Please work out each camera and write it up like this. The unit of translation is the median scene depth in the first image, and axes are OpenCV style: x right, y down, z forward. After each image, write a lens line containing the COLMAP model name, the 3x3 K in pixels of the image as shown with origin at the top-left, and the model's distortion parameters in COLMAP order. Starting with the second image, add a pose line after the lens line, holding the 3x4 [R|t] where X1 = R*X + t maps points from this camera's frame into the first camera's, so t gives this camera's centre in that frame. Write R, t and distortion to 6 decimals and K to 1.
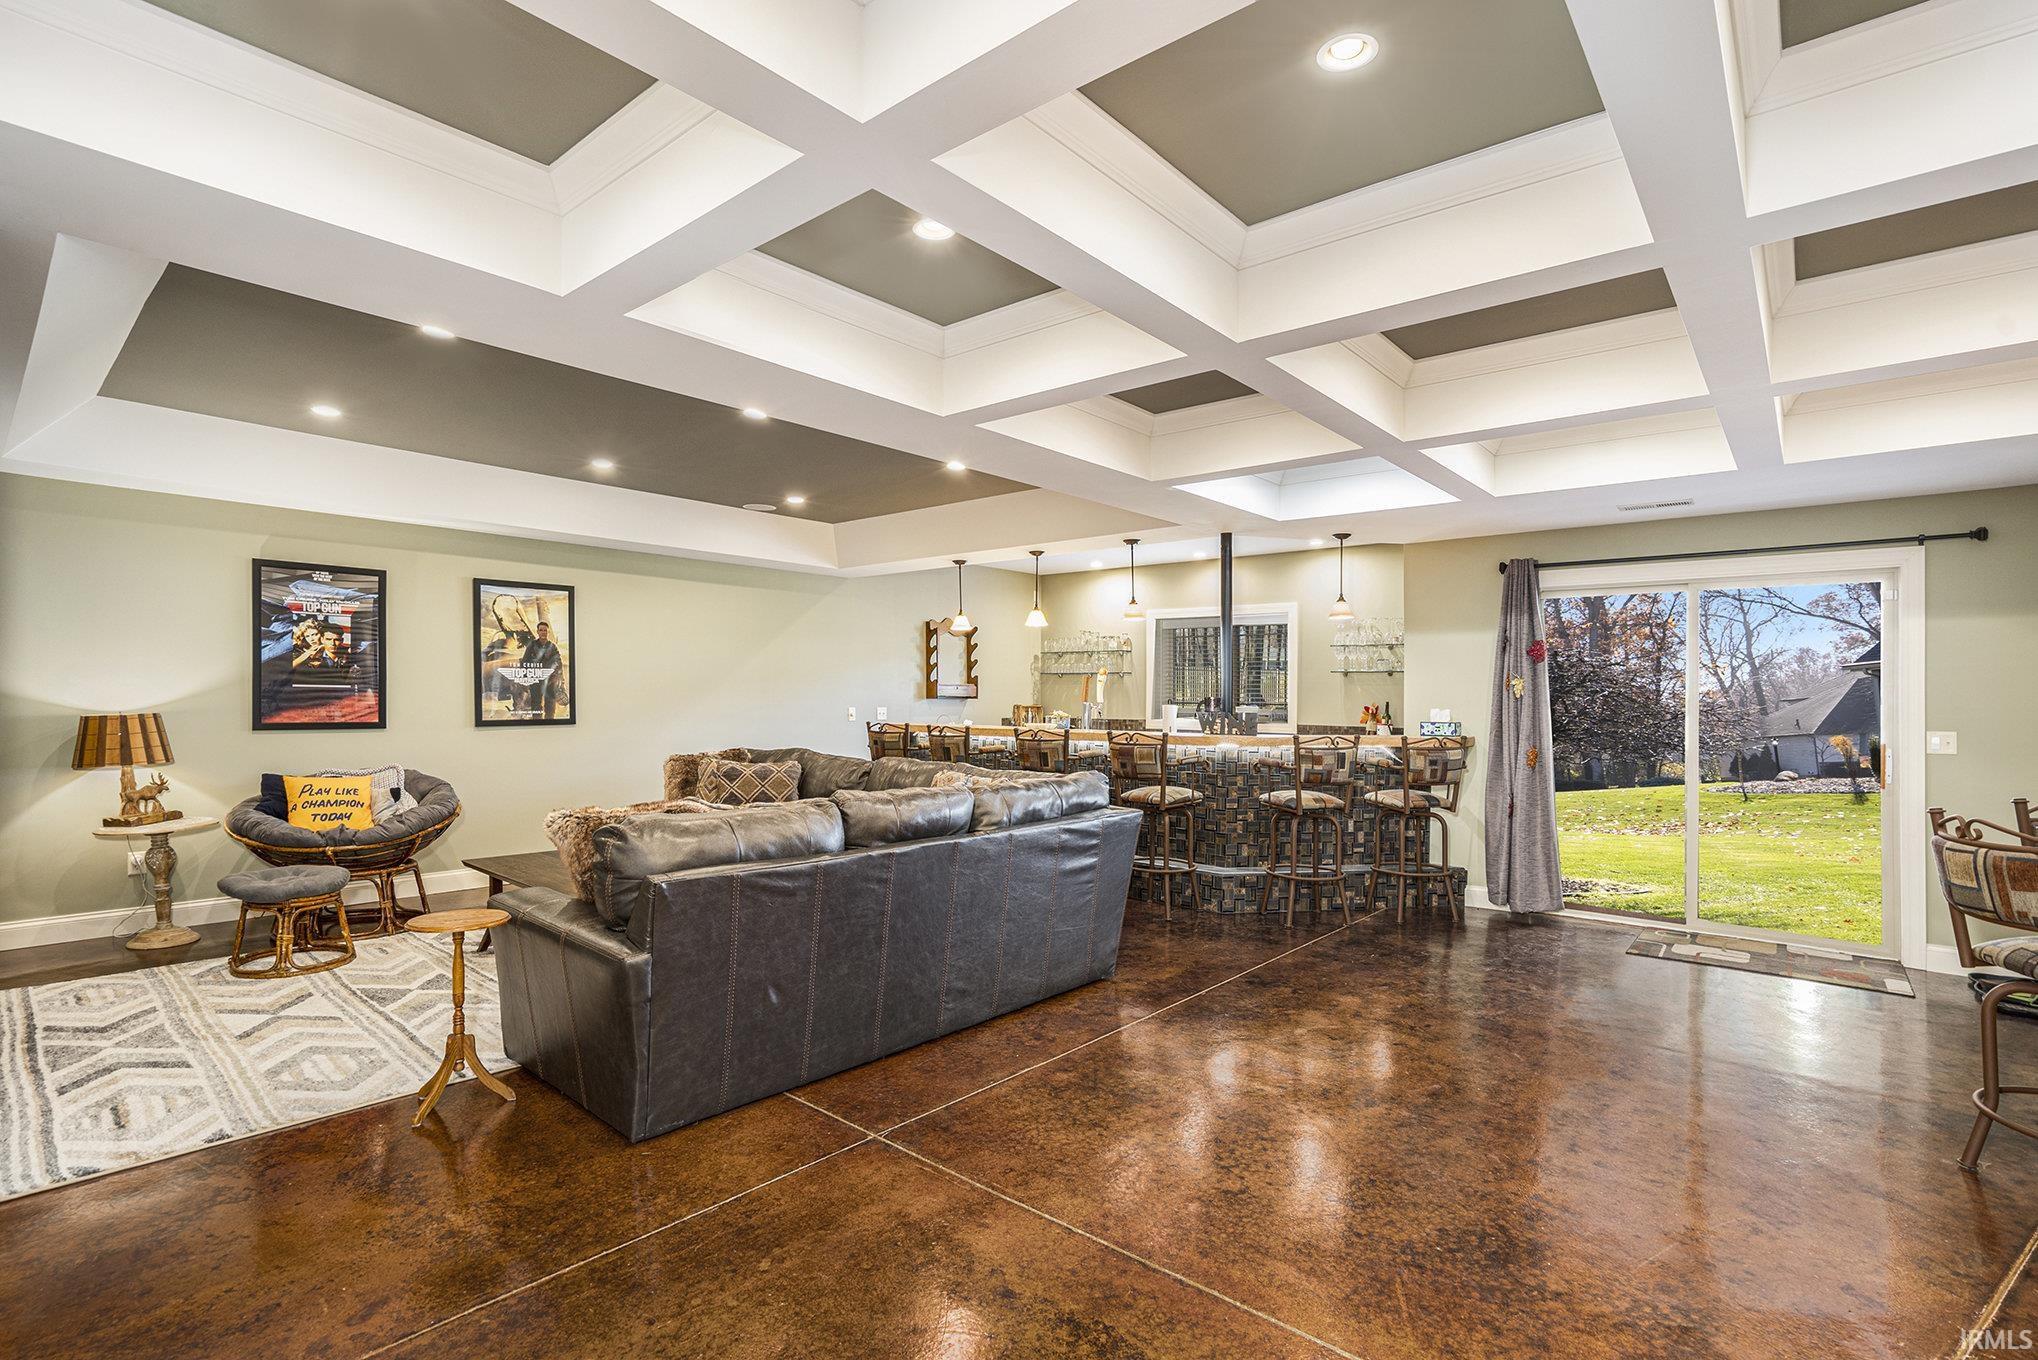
lens RADIAL K [[958.7, 0, 1019.0], [0, 958.7, 680.0], [0, 0, 1]] dist [-0.013830, 0.001116]
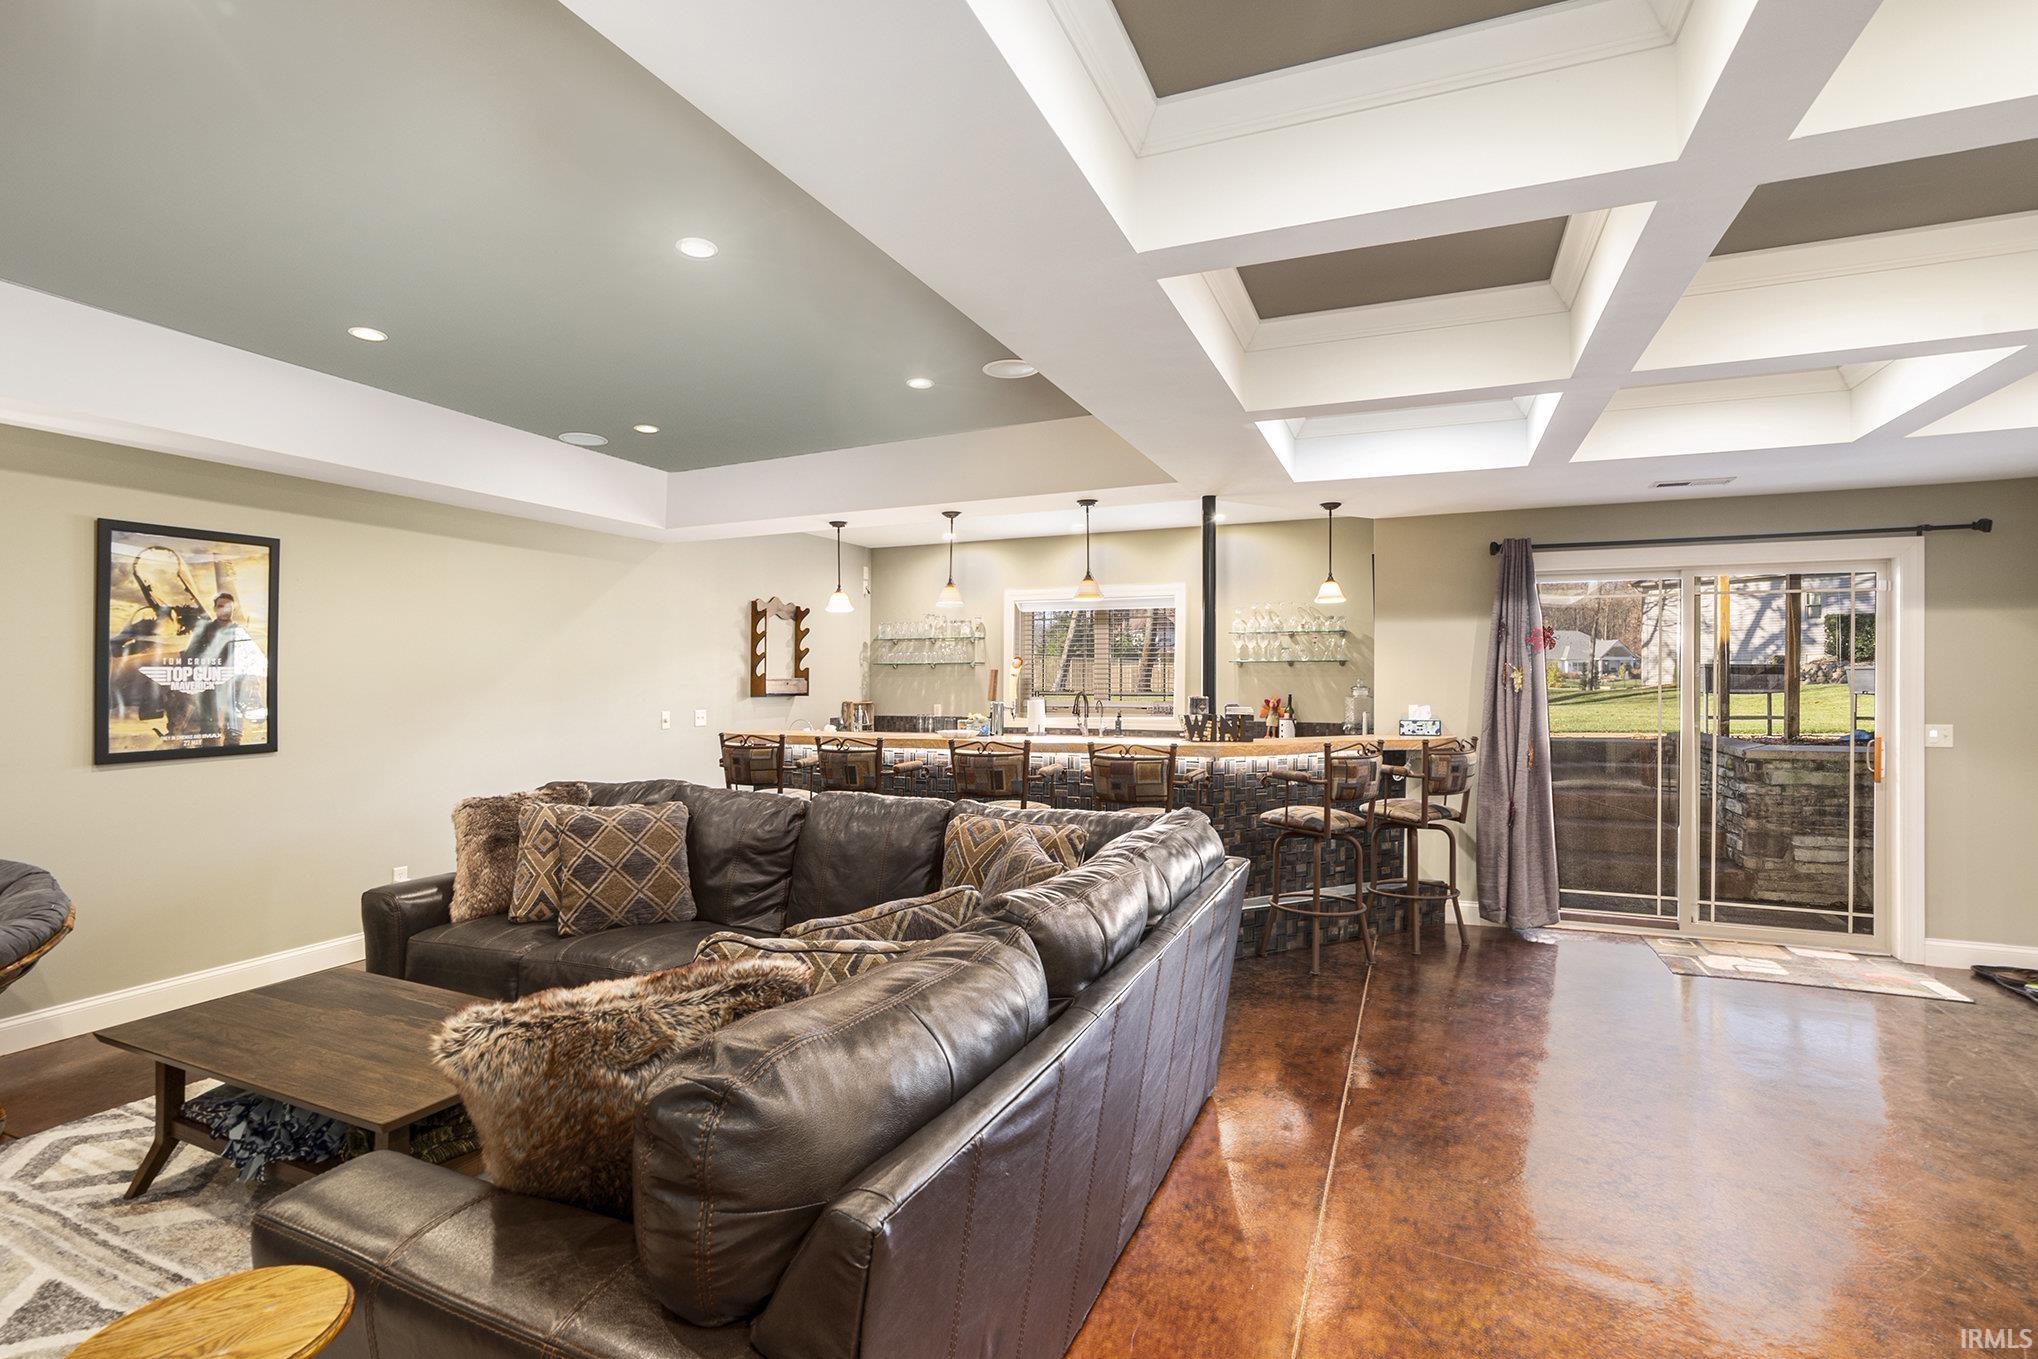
lens RADIAL K [[954.0, 0, 993.6], [0, 954.0, 678.5], [0, 0, 1]] dist [-0.027288, -0.000037]
pose [[0.956672, -0.010717, 0.290972, -0.200393], [0.006538, 0.999861, 0.015331, -0.010734], [-0.291096, -0.012764, 0.956609, 0.272762]]
